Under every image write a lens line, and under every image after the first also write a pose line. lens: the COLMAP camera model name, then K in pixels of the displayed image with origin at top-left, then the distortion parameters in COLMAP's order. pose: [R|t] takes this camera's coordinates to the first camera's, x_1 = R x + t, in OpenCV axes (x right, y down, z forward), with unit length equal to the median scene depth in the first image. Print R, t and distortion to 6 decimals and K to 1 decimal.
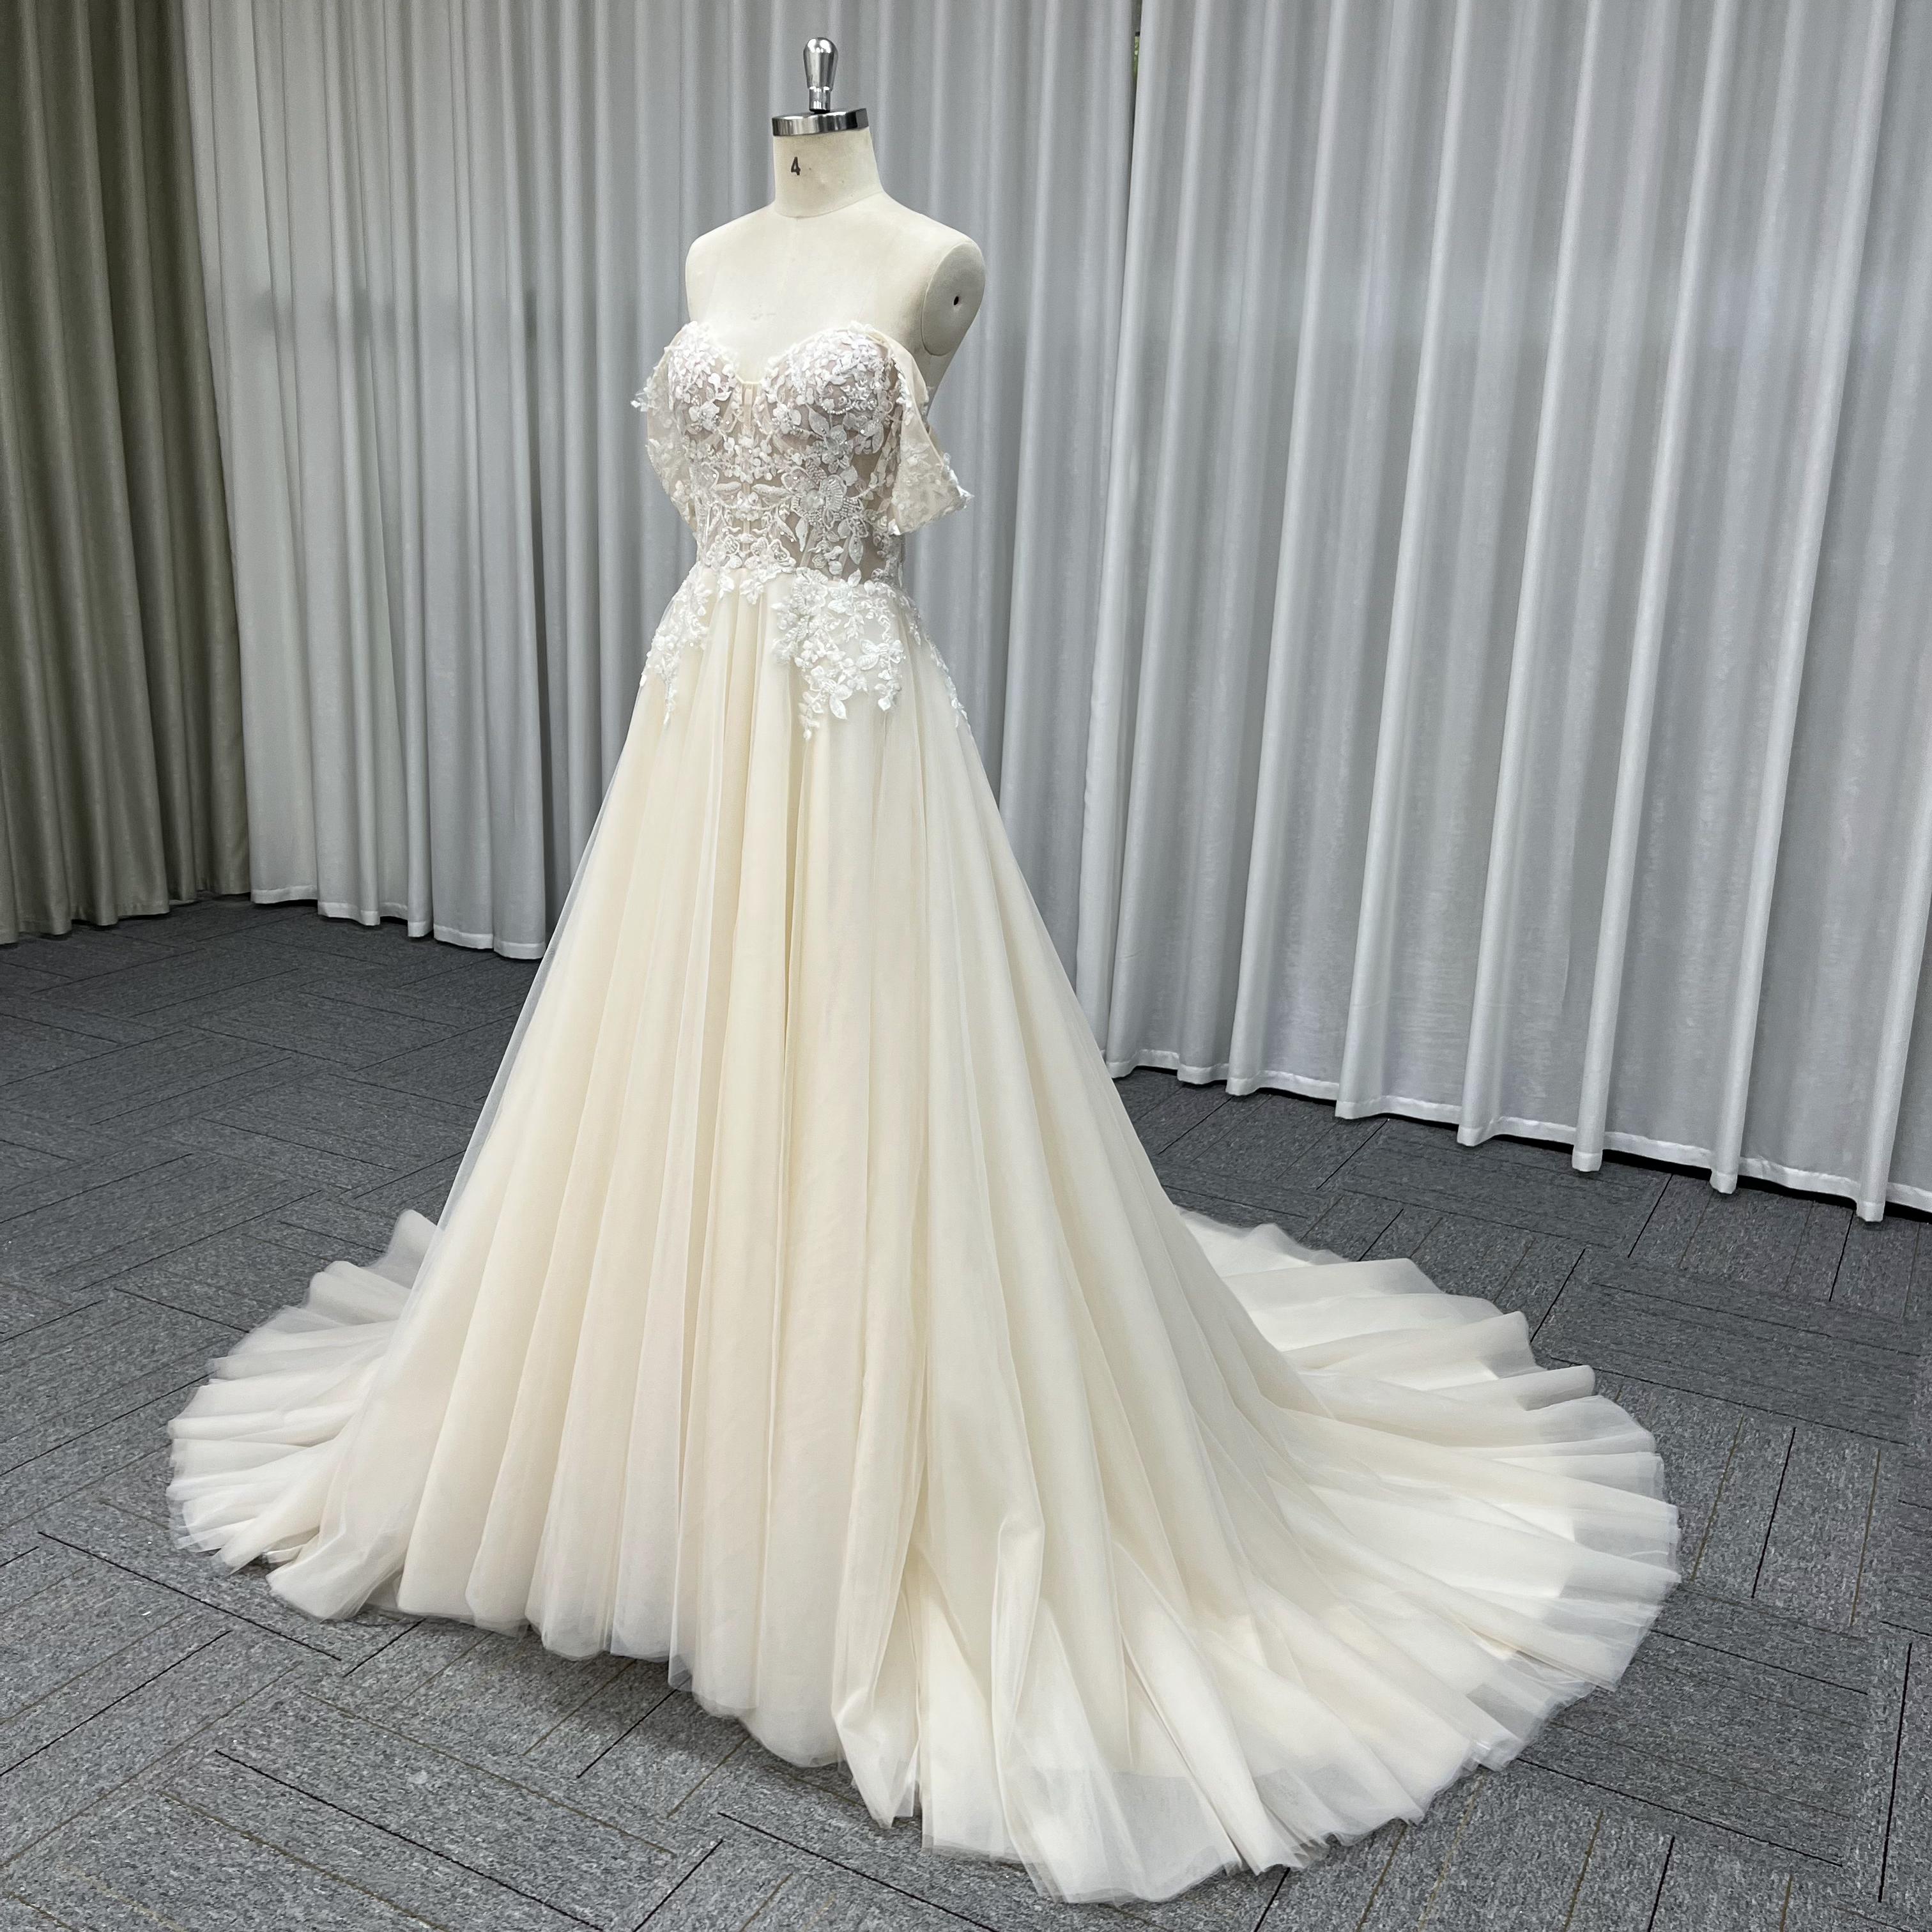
lens RADIAL K [[1925.5, 0, 998.3], [0, 1925.5, 993.8], [0, 0, 1]] dist [0.020127, 0.008065]
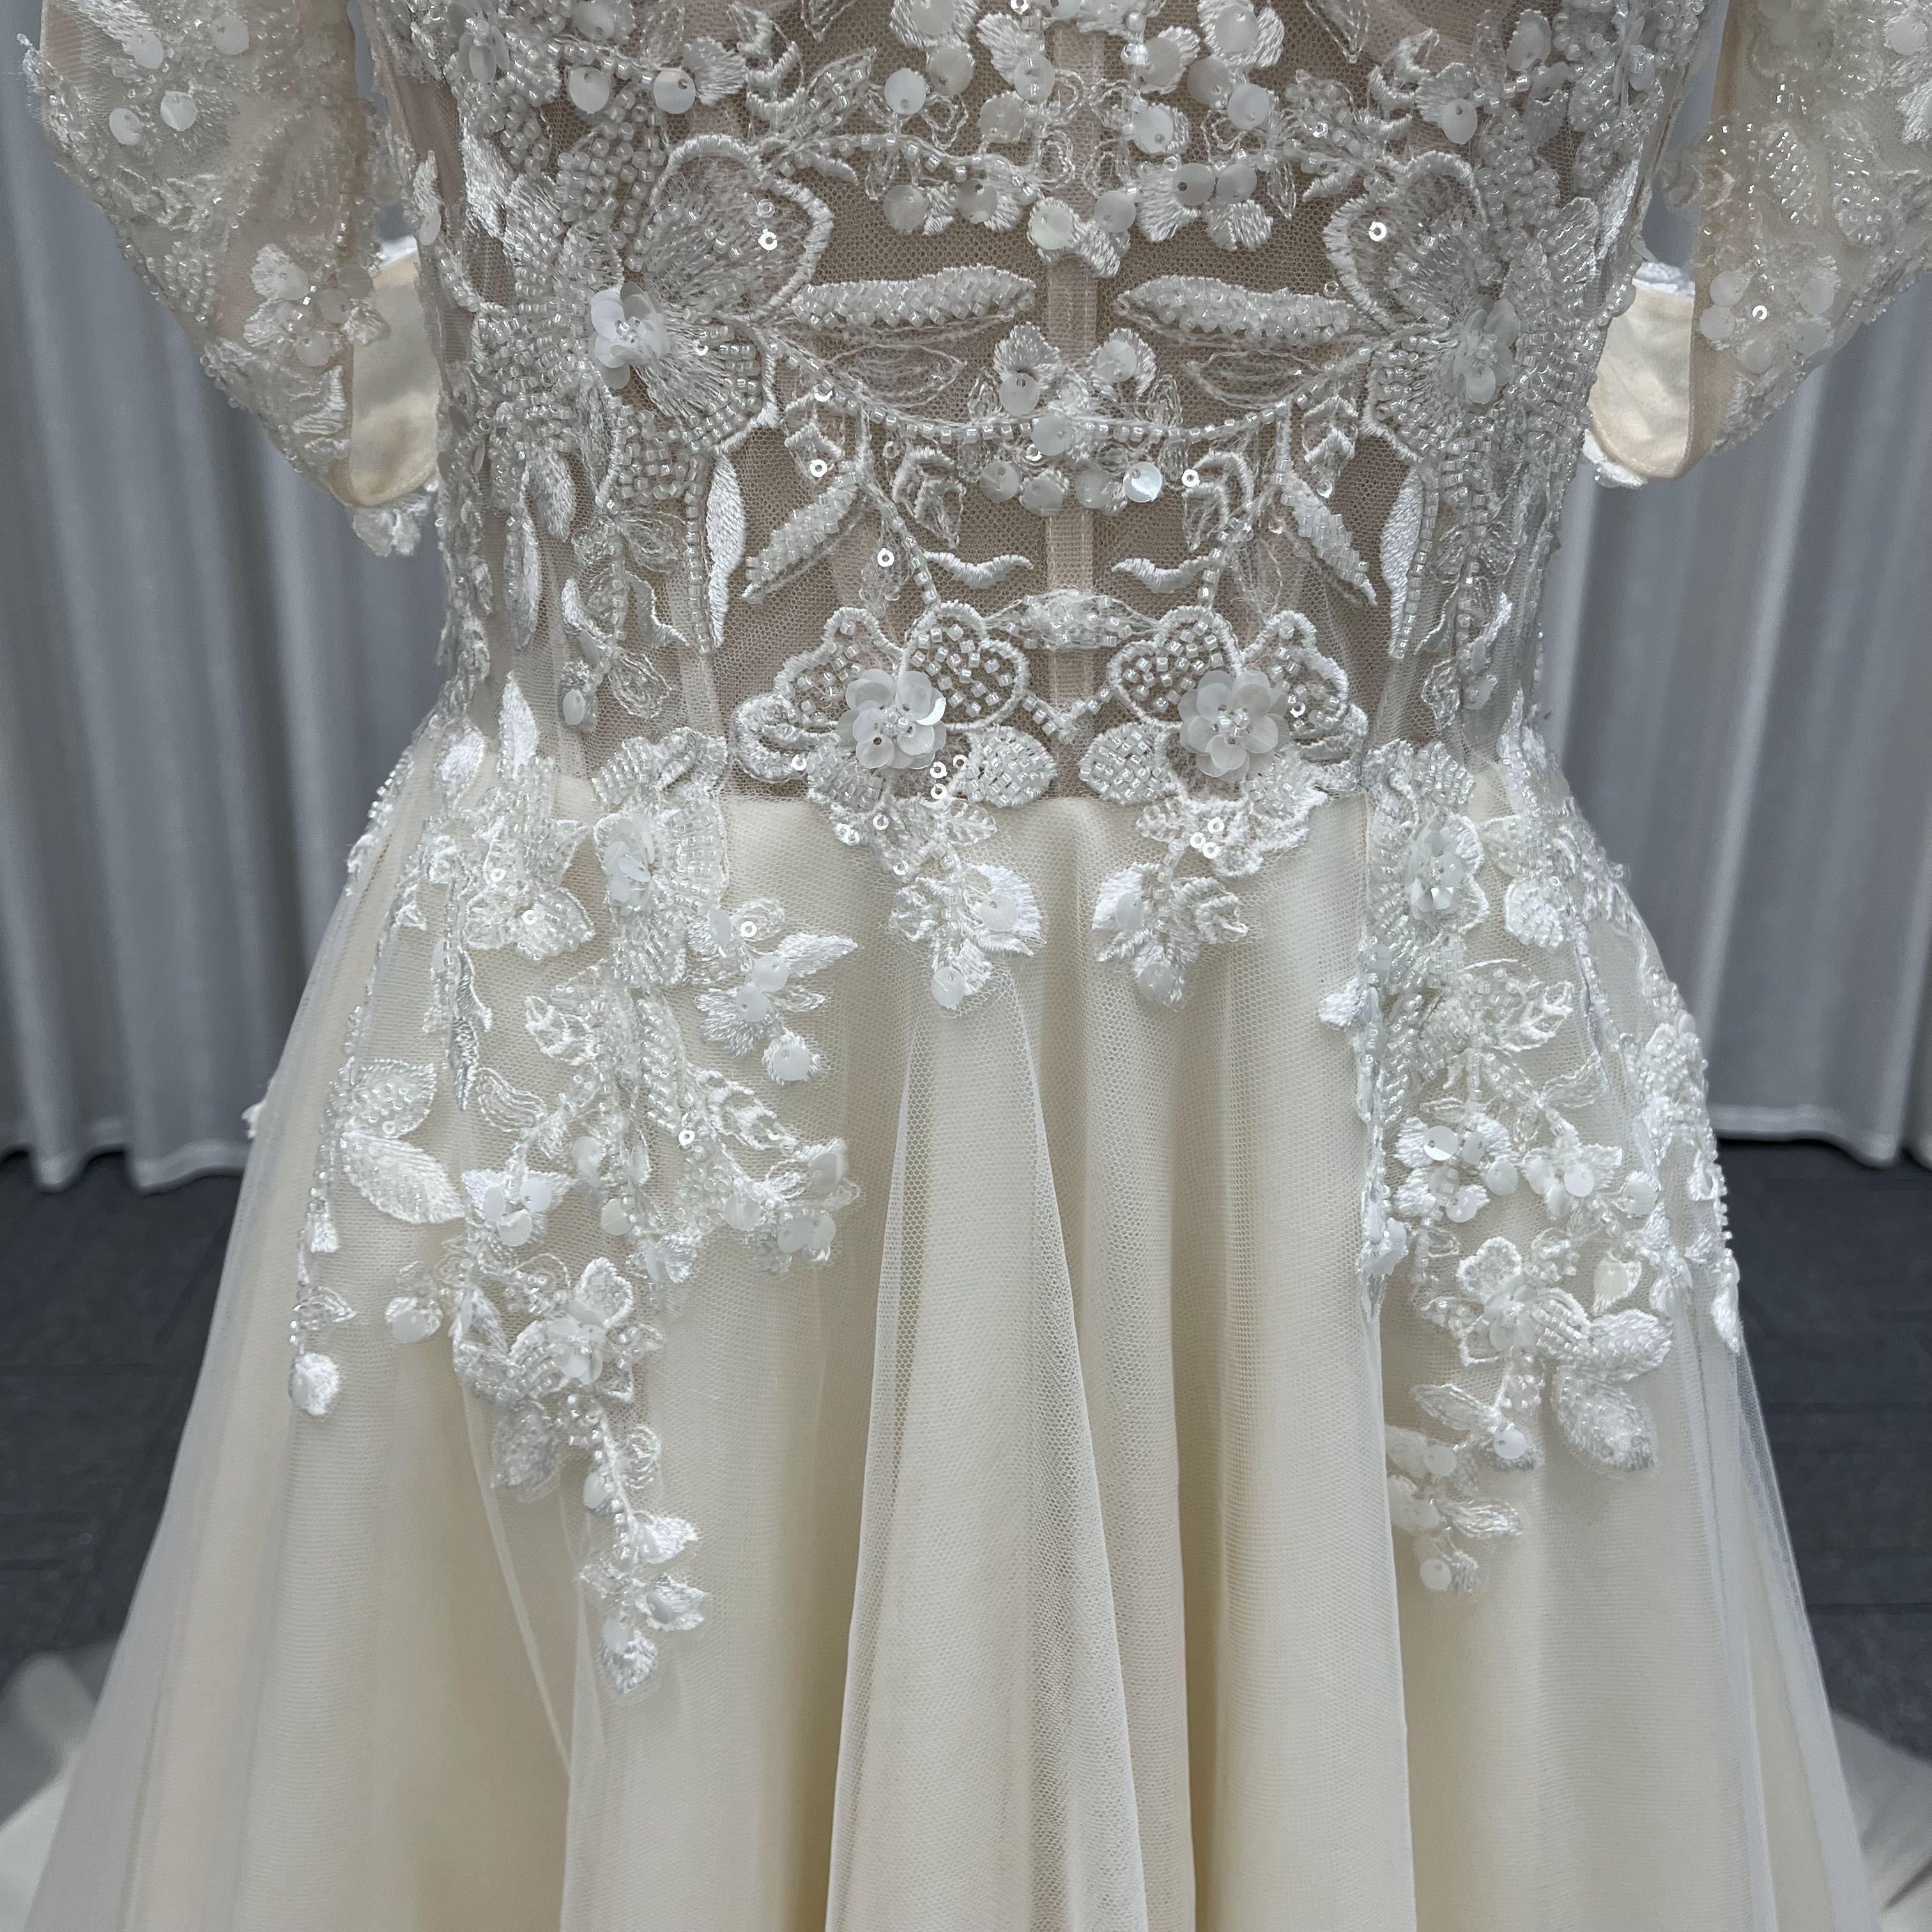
lens RADIAL K [[1983.4, 0, 985.2], [0, 1983.4, 955.5], [0, 0, 1]] dist [0.043973, -0.072897]
pose [[0.857772, -0.212895, 0.467870, -0.223407], [0.148326, 0.973996, 0.171263, -0.239596], [-0.492165, -0.077507, 0.867045, 0.860106]]
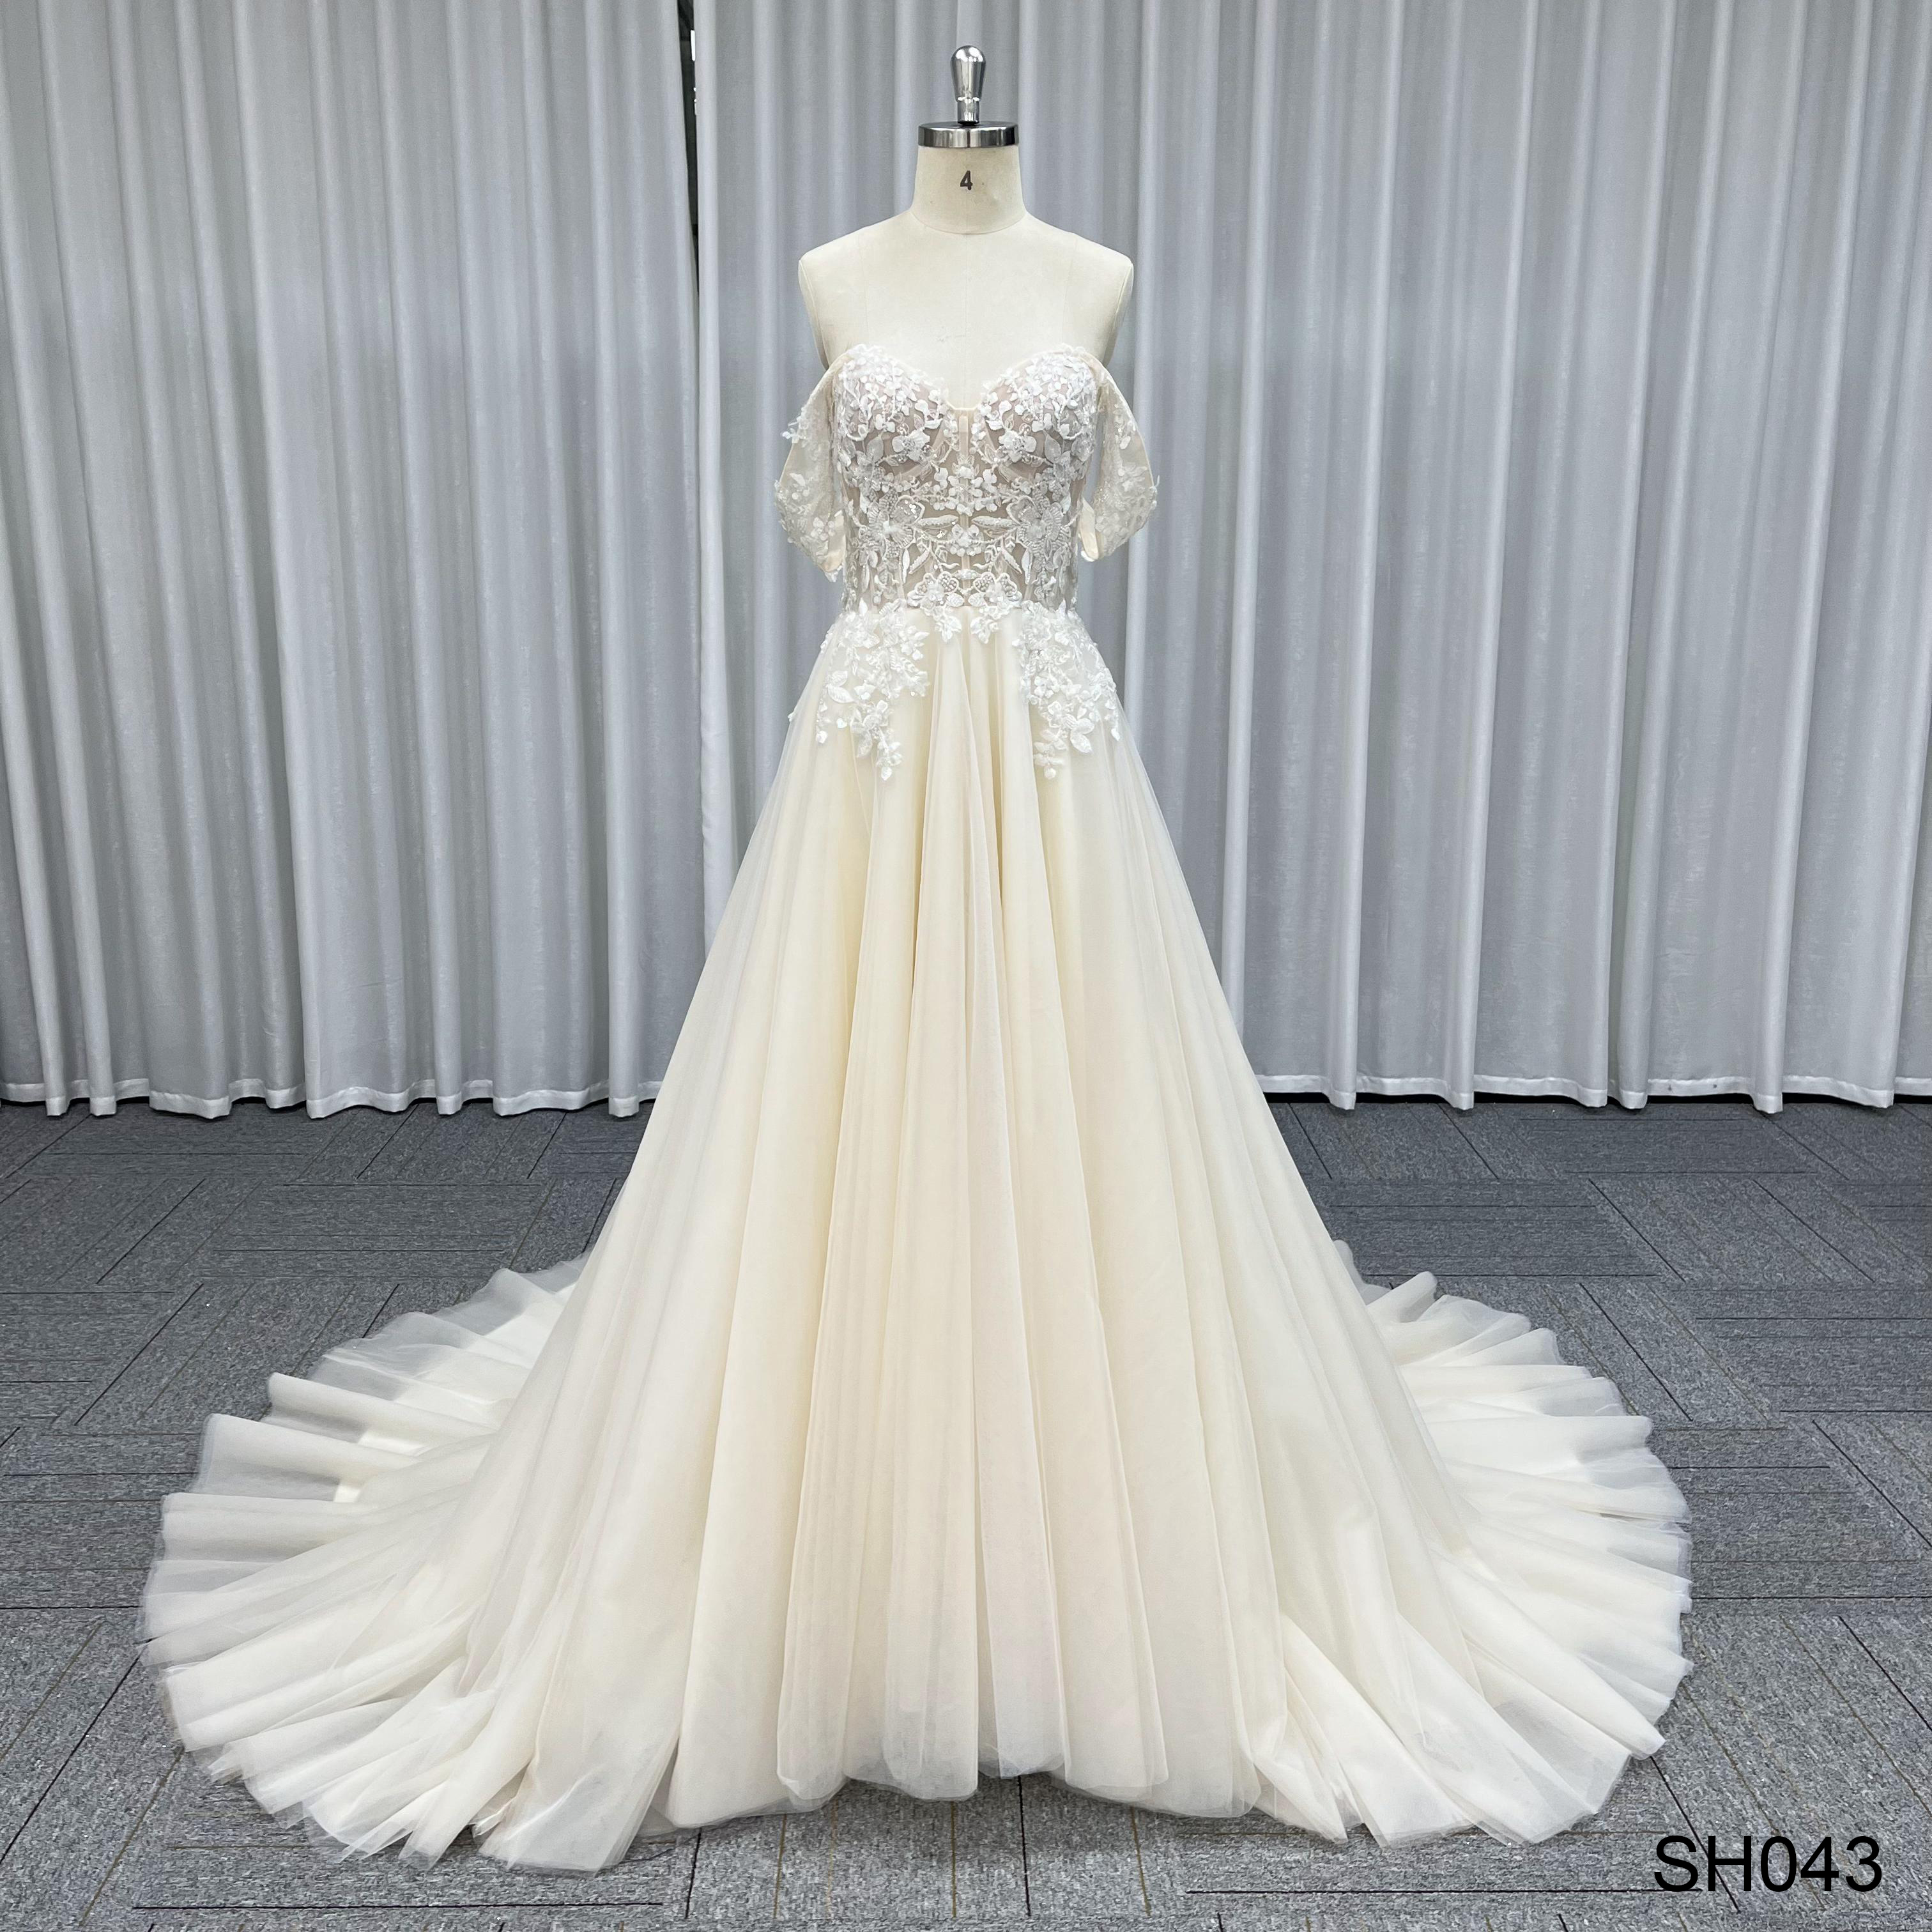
lens RADIAL K [[1920.6, 0, 987.5], [0, 1920.6, 1002.4], [0, 0, 1]] dist [0.043136, -0.039602]
pose [[0.874574, -0.158790, 0.458154, -0.589889], [0.160707, 0.986378, 0.035090, -0.061194], [-0.457485, 0.042940, 0.888180, 0.168721]]
